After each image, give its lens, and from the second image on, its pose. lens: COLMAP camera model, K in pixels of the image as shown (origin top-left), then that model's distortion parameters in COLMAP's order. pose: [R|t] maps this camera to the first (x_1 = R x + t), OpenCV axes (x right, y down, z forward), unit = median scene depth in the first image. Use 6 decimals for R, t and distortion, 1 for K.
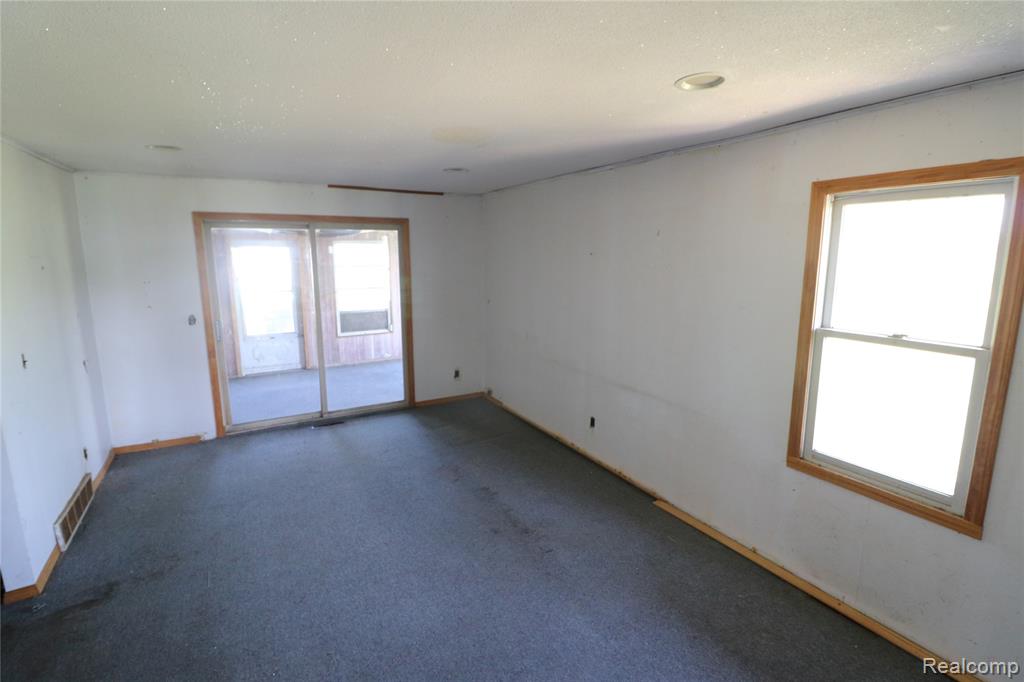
lens RADIAL K [[479.1, 0, 516.4], [0, 479.1, 333.8], [0, 0, 1]] dist [0.004880, -0.007832]
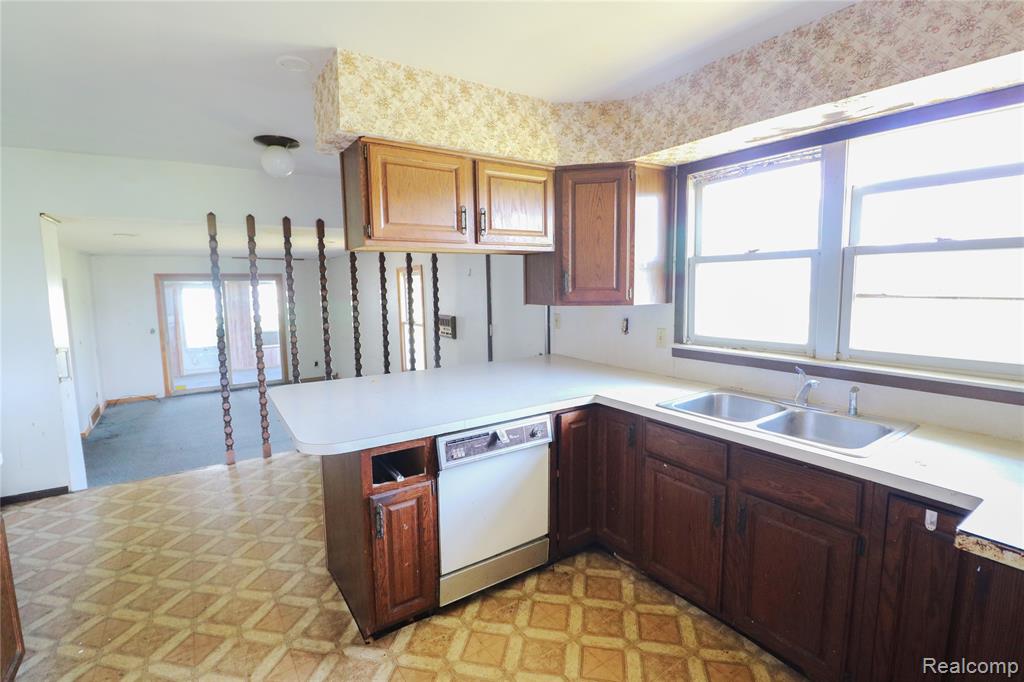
lens RADIAL K [[479.1, 0, 525.8], [0, 479.1, 334.3], [0, 0, 1]] dist [0.004880, -0.007832]
pose [[0.996204, -0.020117, 0.084695, 0.585797], [0.025480, 0.997706, -0.062719, 0.131730], [-0.083239, 0.064639, 0.994431, -0.932843]]
